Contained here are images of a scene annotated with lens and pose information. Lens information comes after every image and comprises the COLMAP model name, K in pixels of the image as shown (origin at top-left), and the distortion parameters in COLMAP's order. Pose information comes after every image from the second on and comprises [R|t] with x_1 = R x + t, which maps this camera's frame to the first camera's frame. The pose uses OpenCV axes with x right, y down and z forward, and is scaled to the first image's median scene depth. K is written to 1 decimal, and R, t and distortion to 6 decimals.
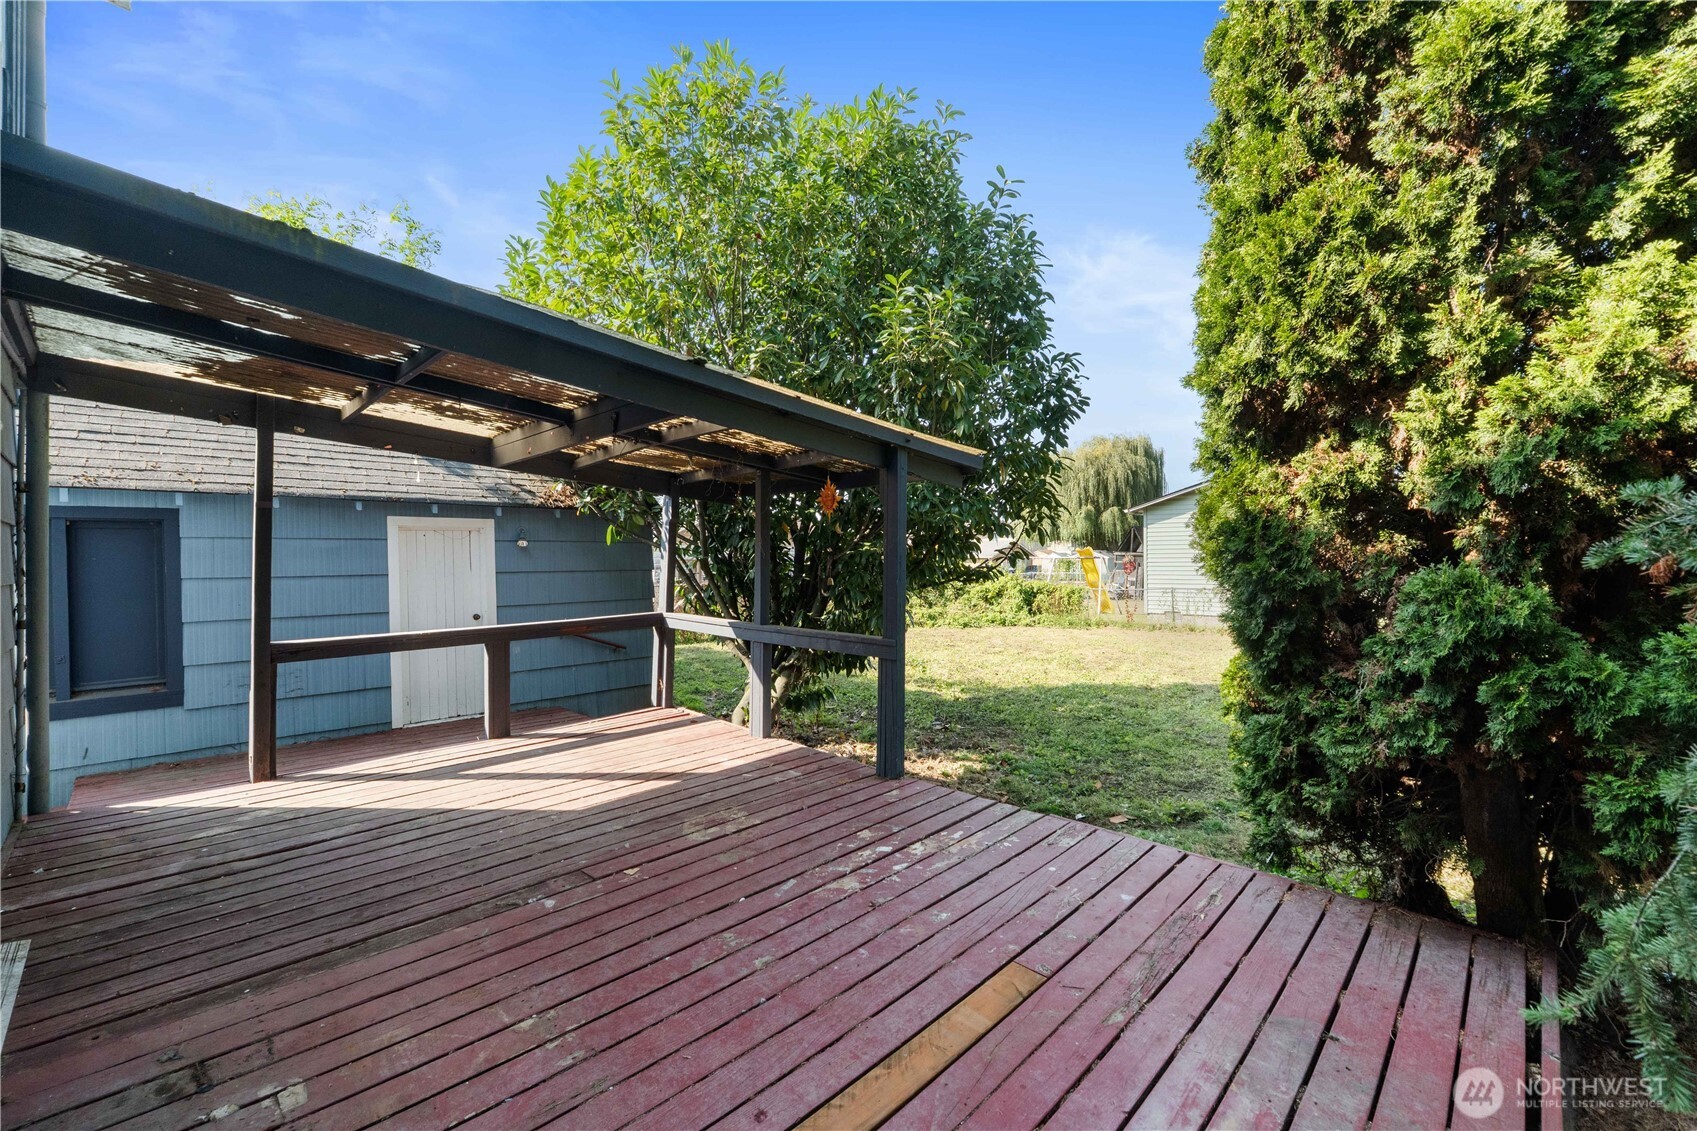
lens RADIAL K [[715.1, 0, 851.0], [0, 715.1, 563.6], [0, 0, 1]] dist [-0.007410, -0.000302]
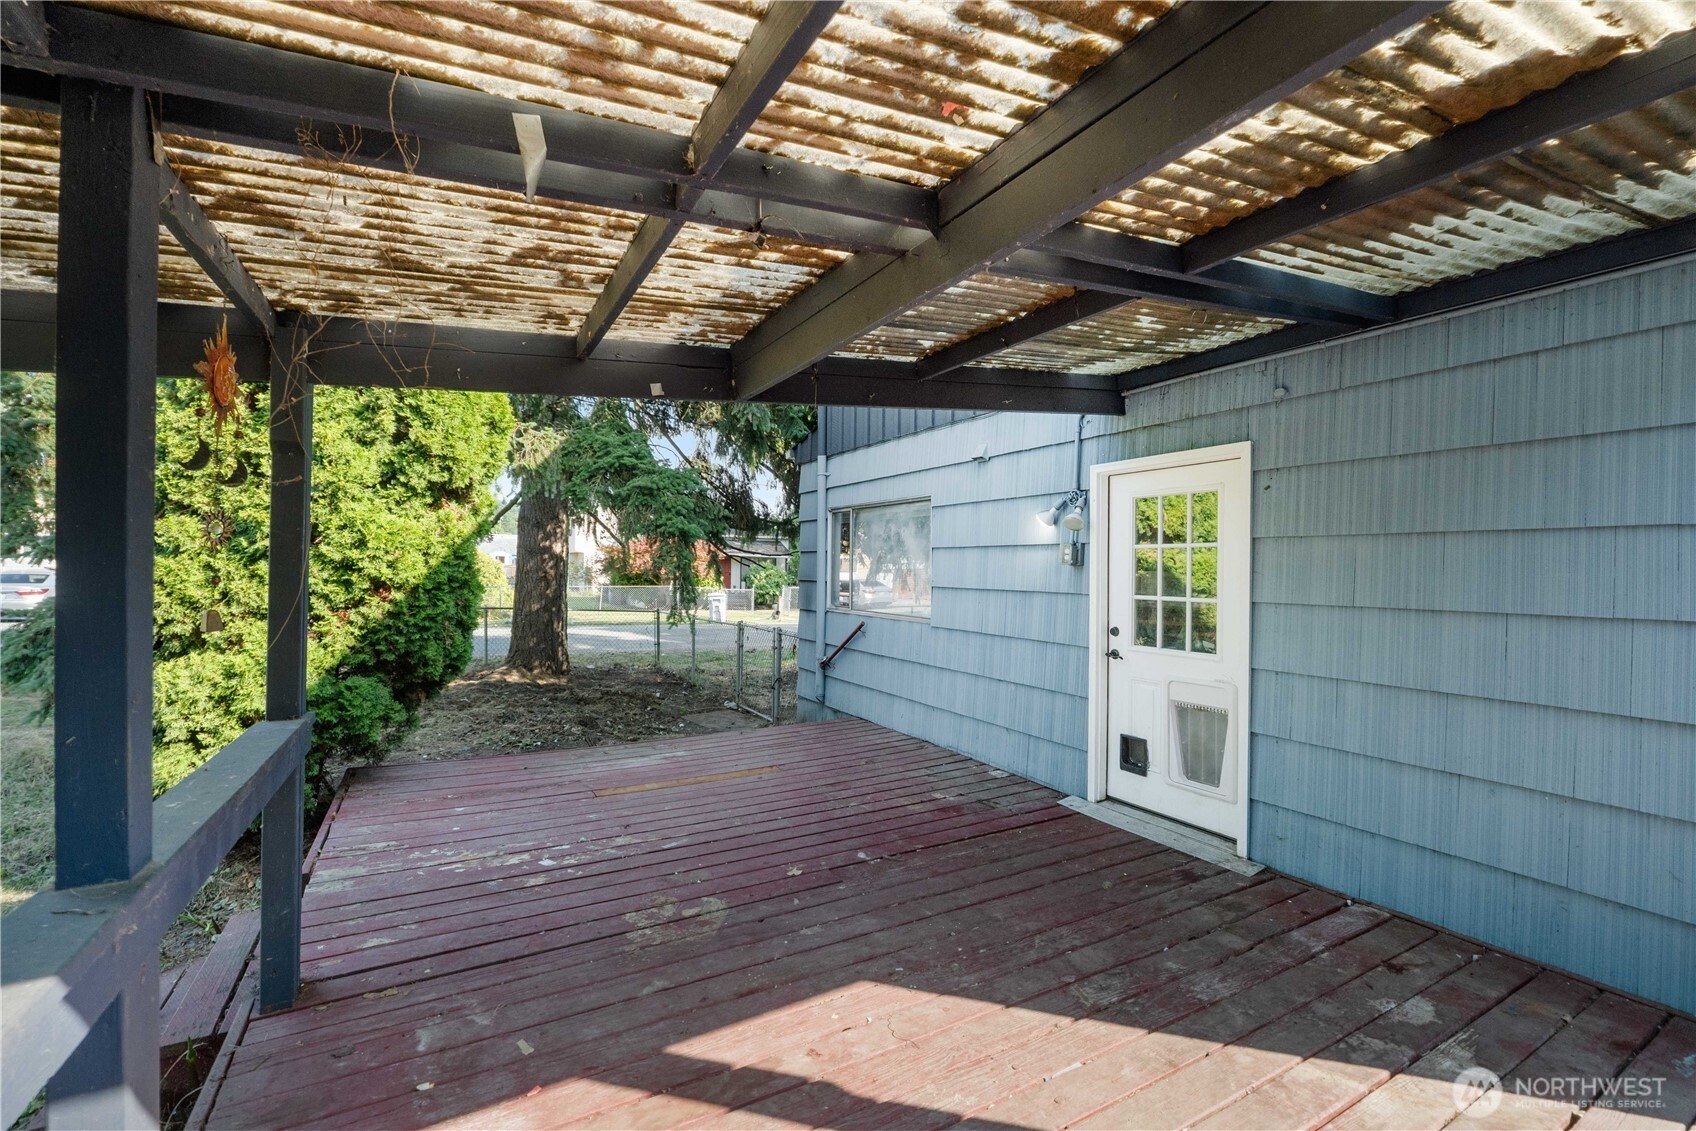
lens RADIAL K [[714.7, 0, 850.5], [0, 714.7, 563.6], [0, 0, 1]] dist [-0.007410, -0.000302]
pose [[-0.963828, -0.012167, 0.266246, -0.465709], [-0.016043, 0.999795, -0.012389, -0.002708], [-0.266041, -0.016212, -0.963825, 1.408669]]
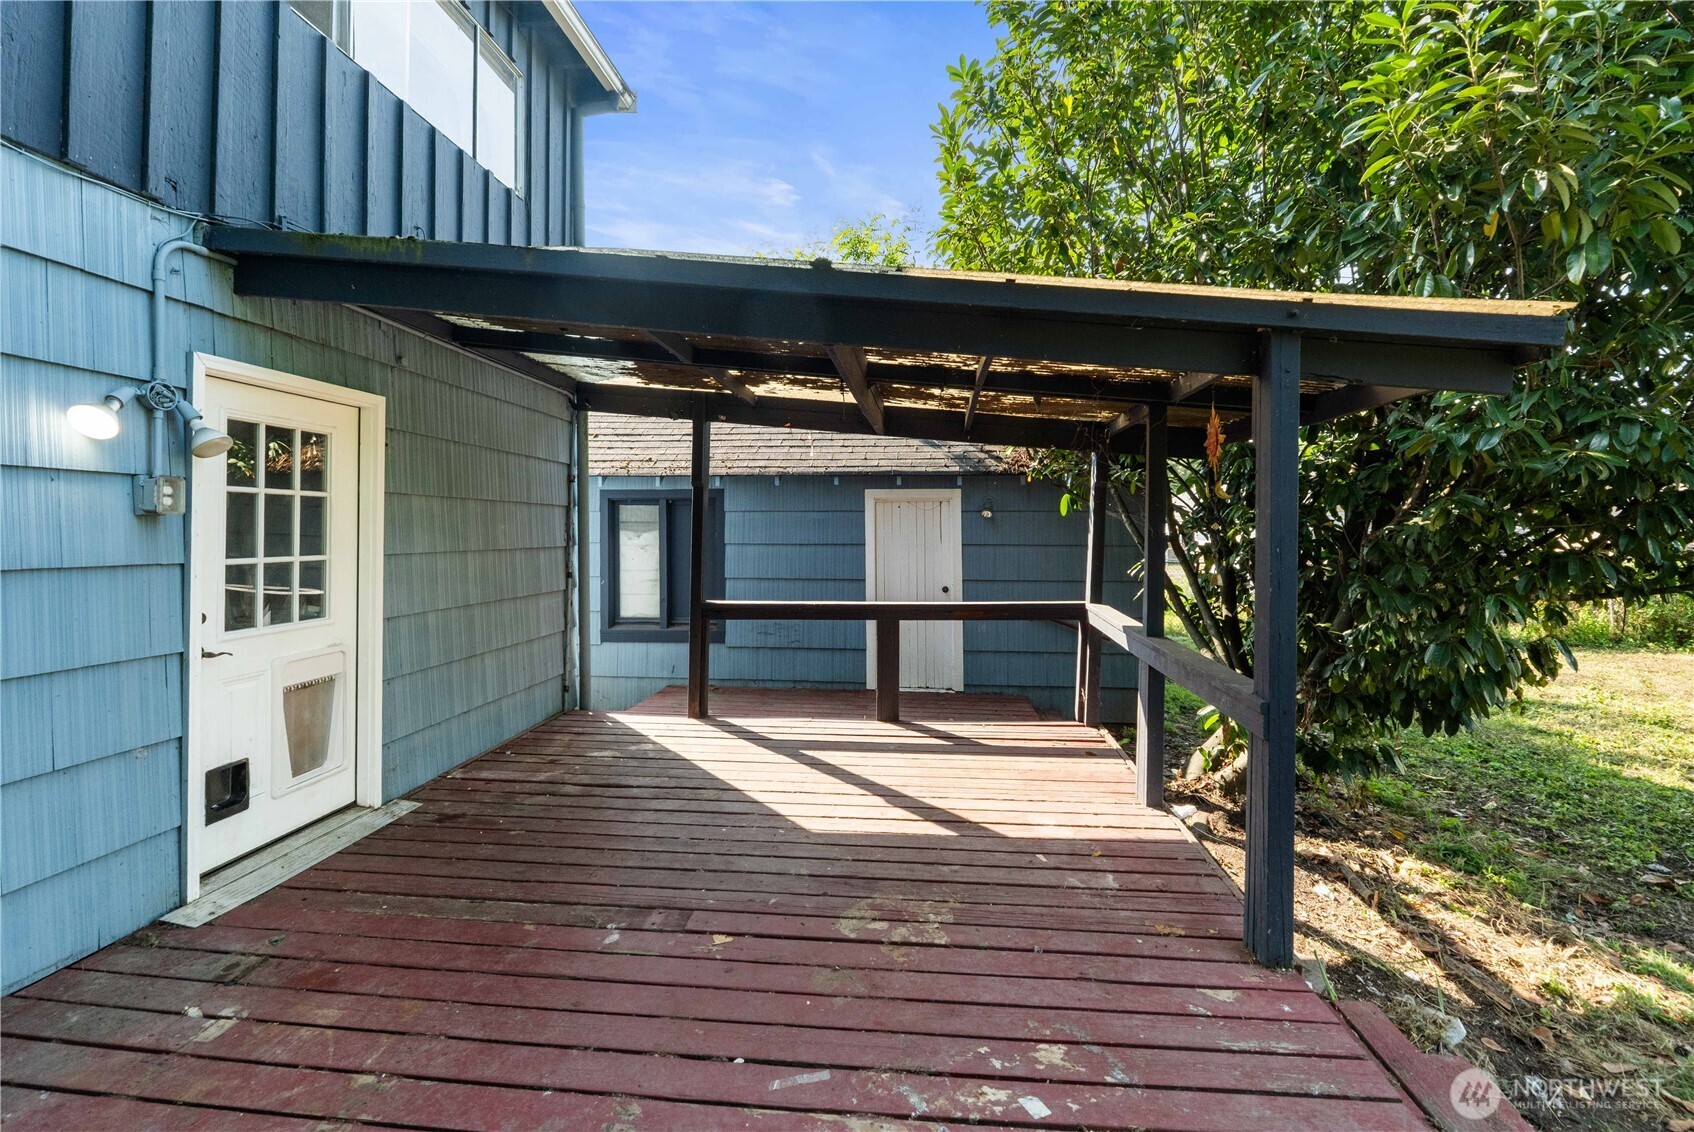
lens RADIAL K [[737.5, 0, 853.0], [0, 737.5, 523.9], [0, 0, 1]] dist [-0.008252, -0.000197]
pose [[0.629352, 0.006130, -0.777096, 0.288369], [-0.013584, 0.999903, -0.003114, -0.016378], [0.777002, 0.012516, 0.629374, 0.426869]]
